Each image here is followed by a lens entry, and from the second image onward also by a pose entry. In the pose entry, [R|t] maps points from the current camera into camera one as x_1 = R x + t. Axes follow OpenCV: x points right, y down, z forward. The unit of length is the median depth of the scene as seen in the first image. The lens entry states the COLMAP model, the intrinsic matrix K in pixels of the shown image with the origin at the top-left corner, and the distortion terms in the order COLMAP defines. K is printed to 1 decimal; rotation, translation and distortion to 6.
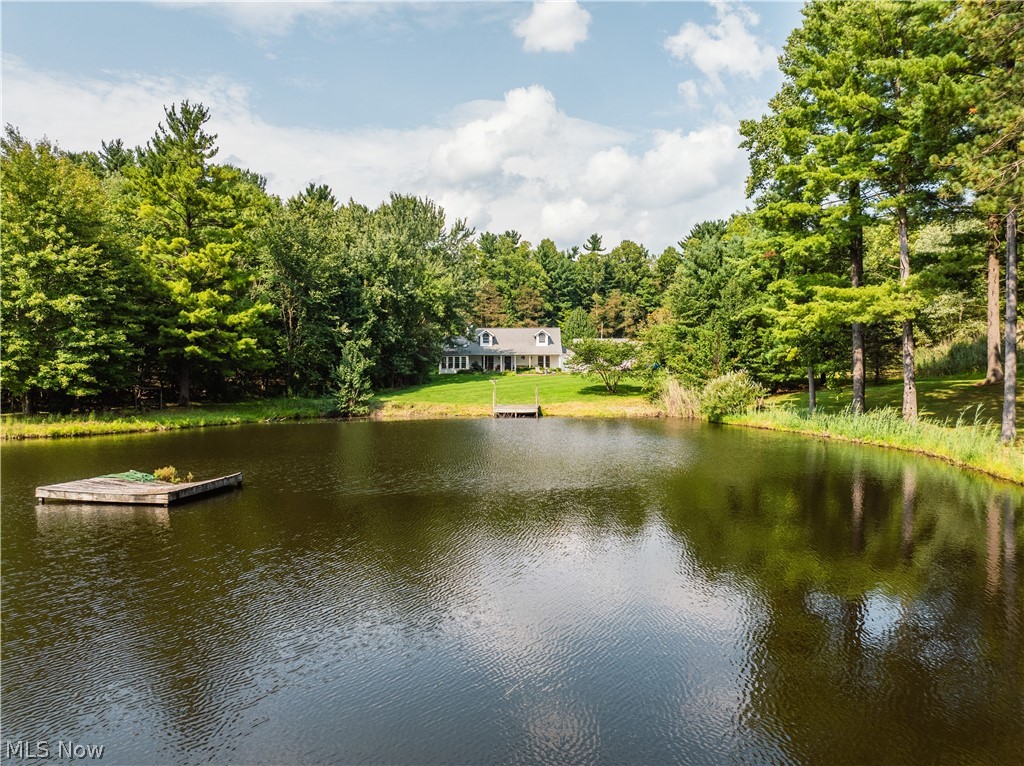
lens RADIAL K [[715.4, 0, 511.8], [0, 715.4, 384.8], [0, 0, 1]] dist [-0.026928, 0.001130]
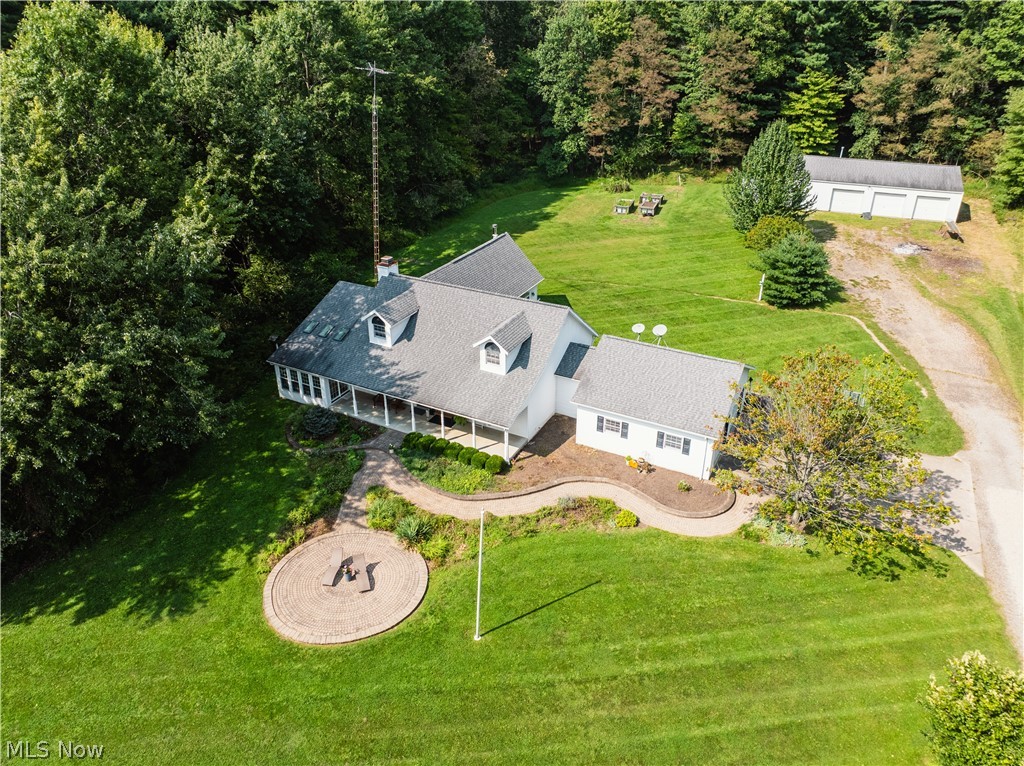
lens RADIAL K [[715.4, 0, 510.5], [0, 715.4, 380.8], [0, 0, 1]] dist [-0.026928, 0.001130]
pose [[0.897389, 0.208118, -0.389076, 0.126436], [-0.005499, 0.886984, 0.461768, -0.142873], [0.441207, -0.412246, 0.797114, 0.413337]]
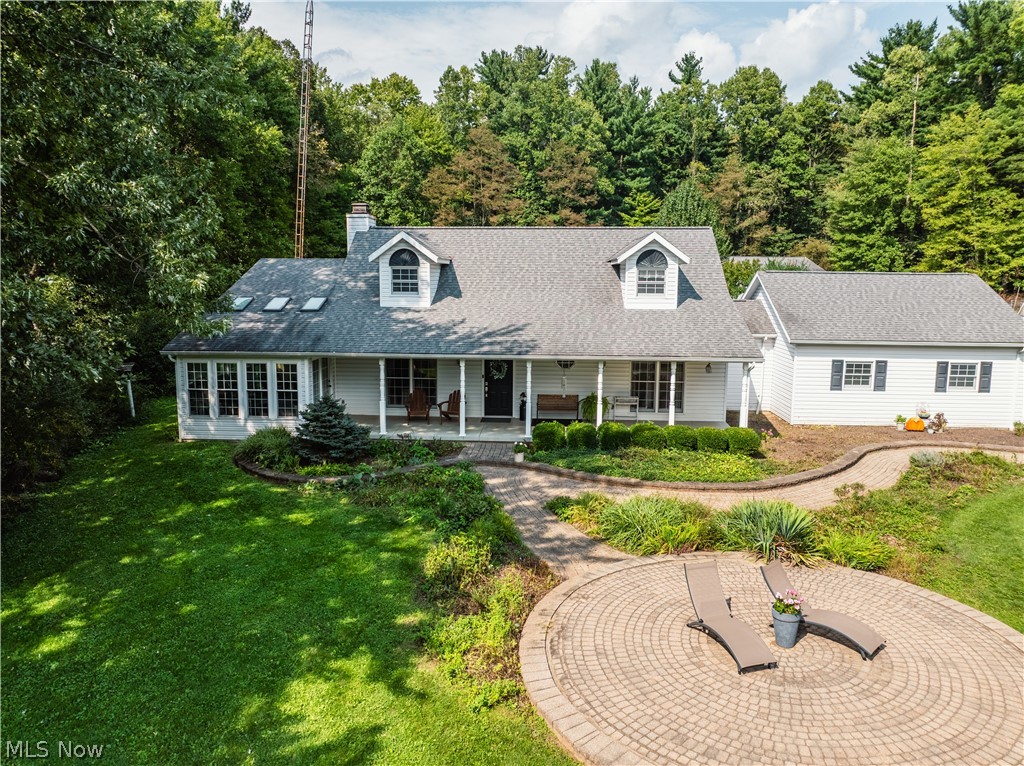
lens RADIAL K [[715.4, 0, 511.1], [0, 715.4, 385.2], [0, 0, 1]] dist [-0.026928, 0.001130]
pose [[0.999205, 0.015743, -0.036625, 0.004220], [-0.010540, 0.990355, 0.138150, -0.037190], [0.038446, -0.137654, 0.989734, 0.468130]]
